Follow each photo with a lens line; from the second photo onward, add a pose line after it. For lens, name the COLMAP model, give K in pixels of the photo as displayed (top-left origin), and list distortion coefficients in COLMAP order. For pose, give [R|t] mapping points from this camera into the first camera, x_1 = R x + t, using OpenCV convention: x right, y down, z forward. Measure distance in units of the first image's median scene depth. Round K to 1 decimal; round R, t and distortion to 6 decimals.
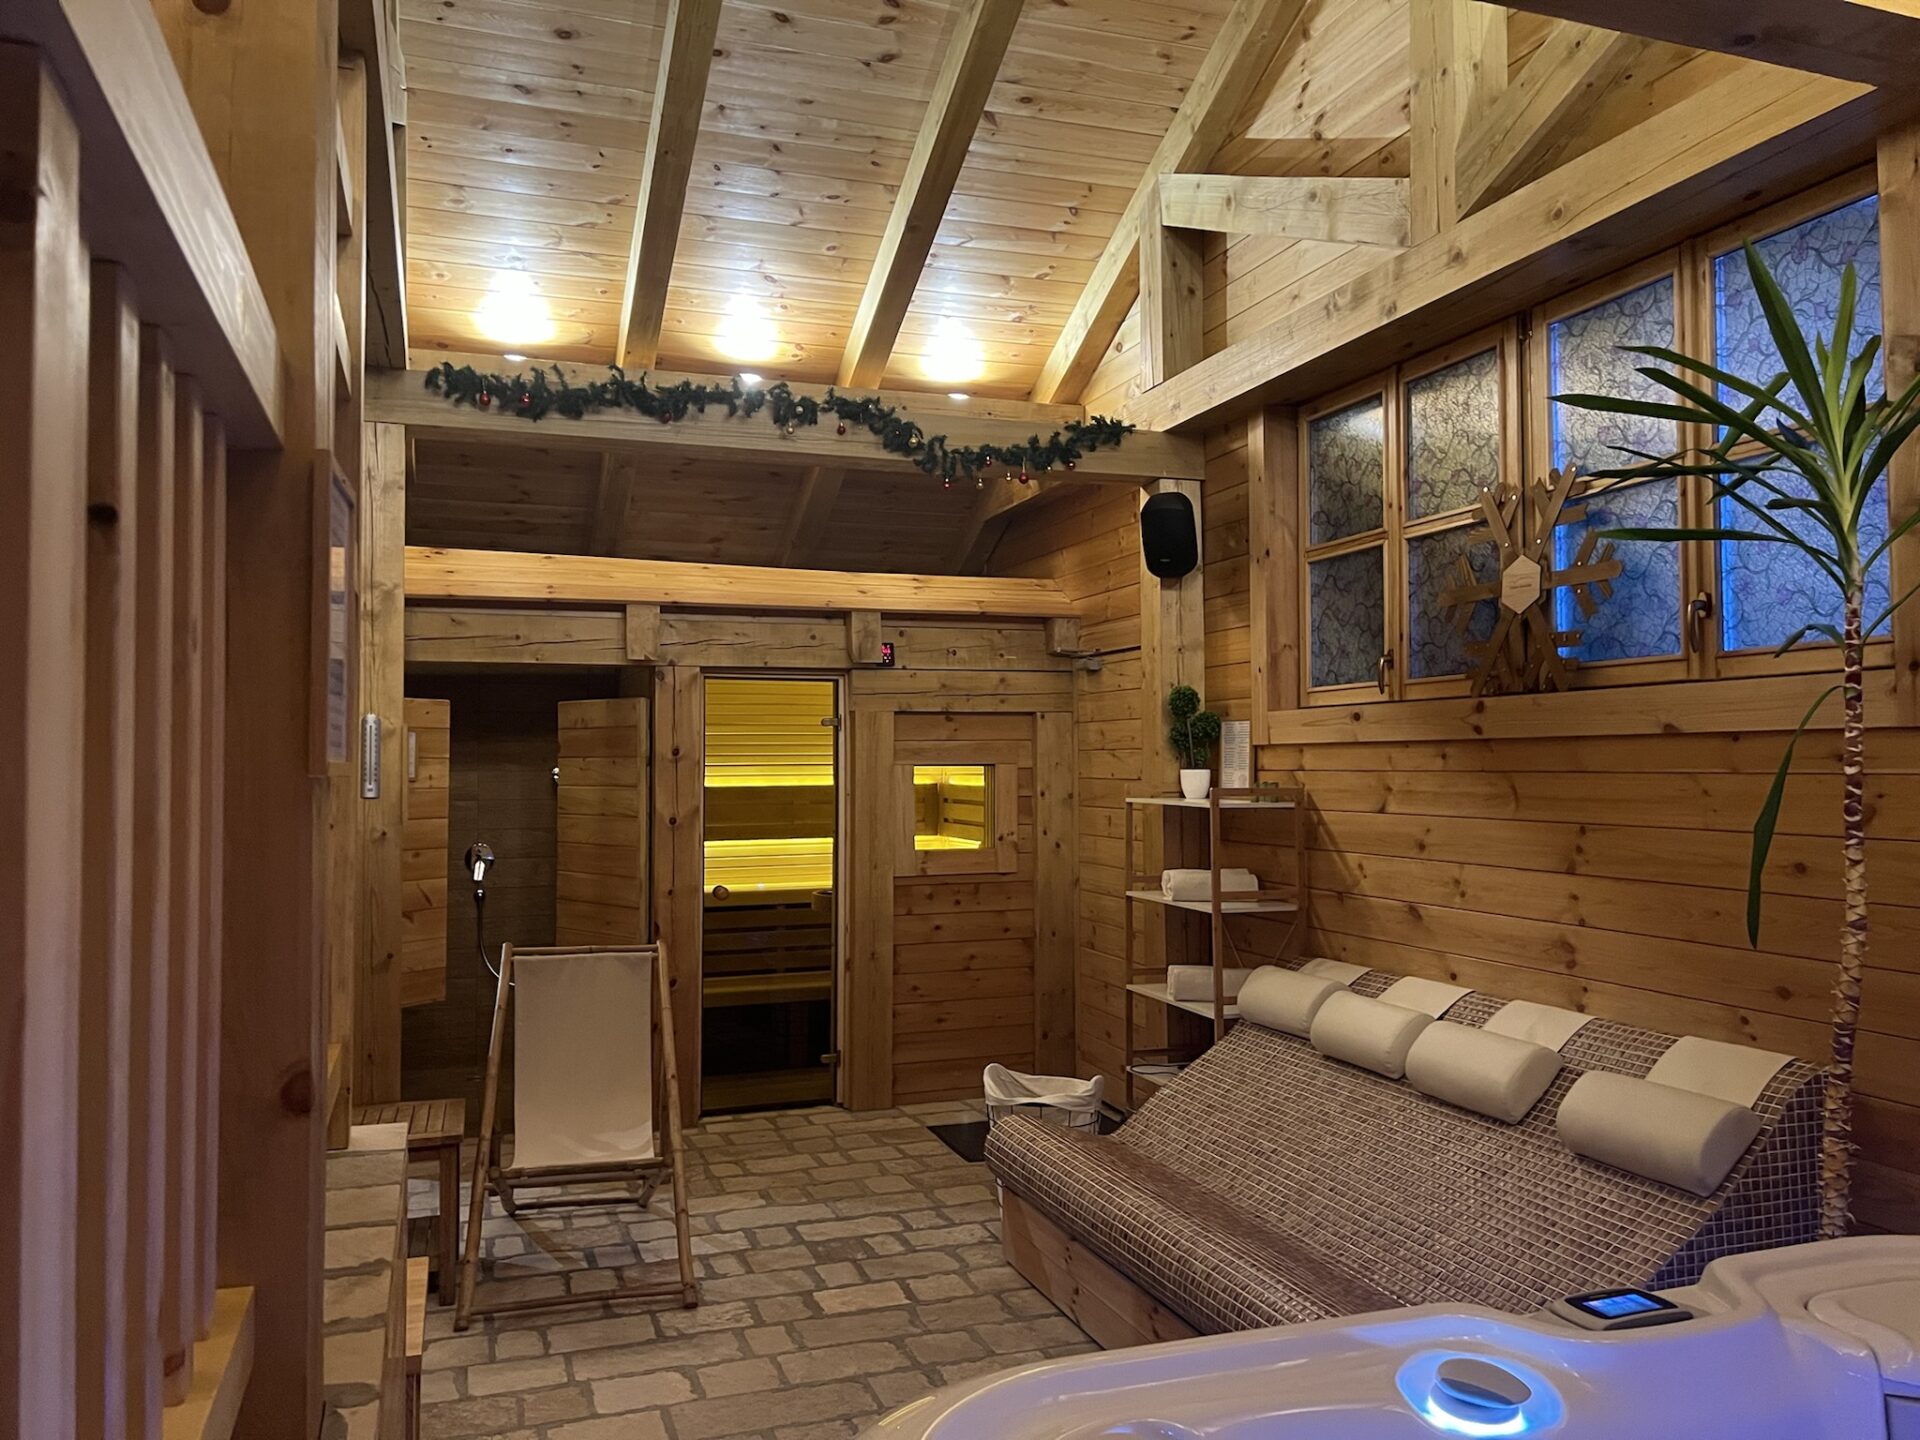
lens RADIAL K [[1422.3, 0, 959.6], [0, 1422.3, 724.4], [0, 0, 1]] dist [0.011225, -0.026868]
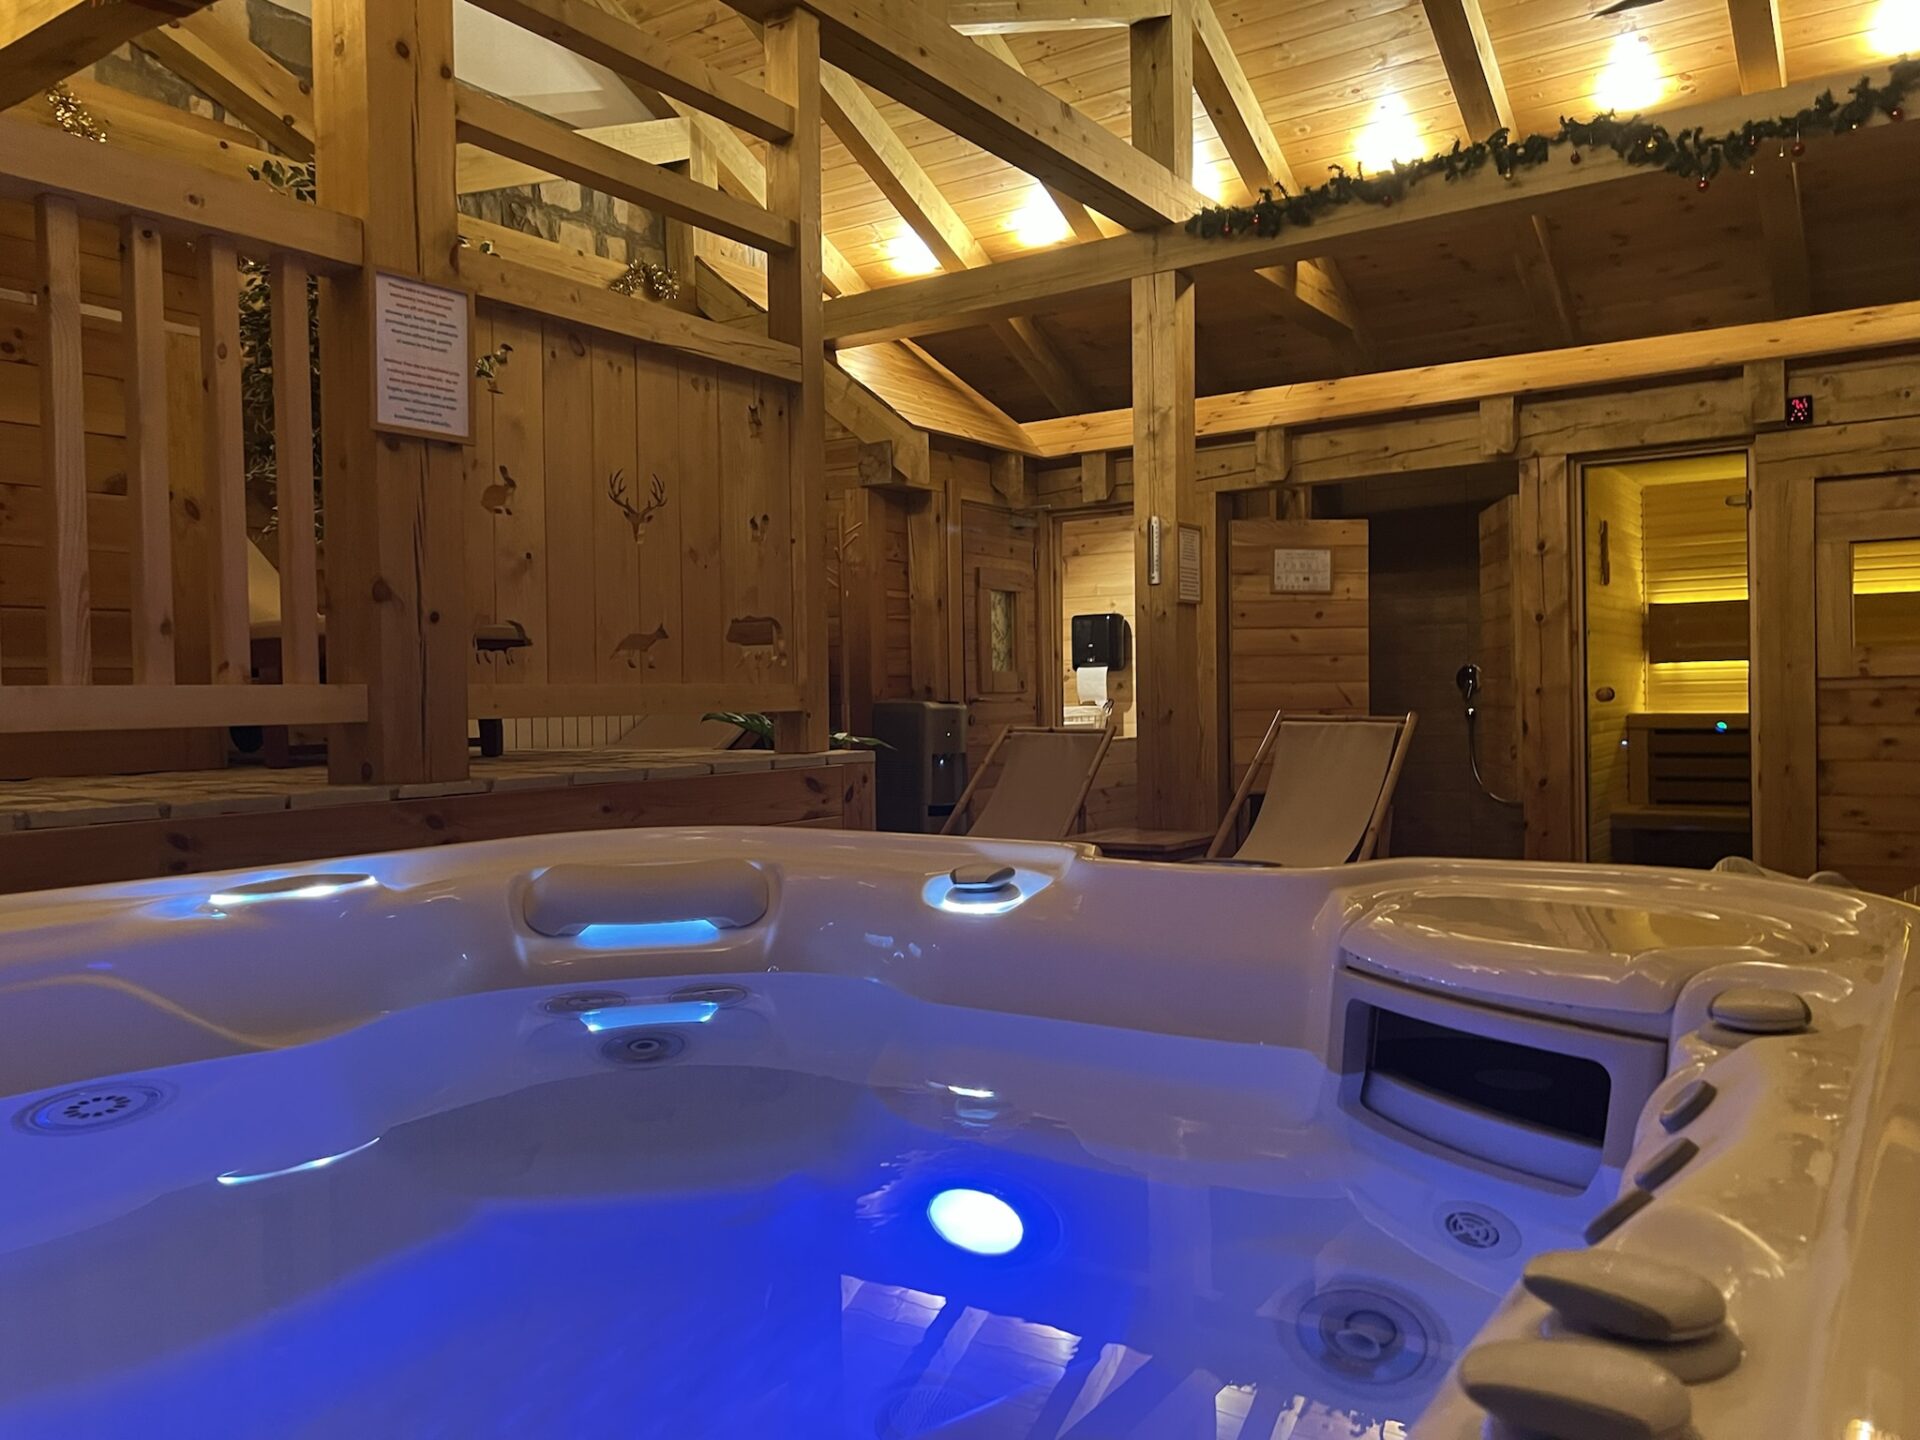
lens RADIAL K [[1422.3, 0, 958.7], [0, 1422.3, 719.3], [0, 0, 1]] dist [0.011225, -0.026868]
pose [[0.571253, 0.007563, -0.820739, 0.370721], [0.037838, 0.998652, 0.035538, 0.087745], [0.819902, -0.051357, 0.570196, 0.115547]]
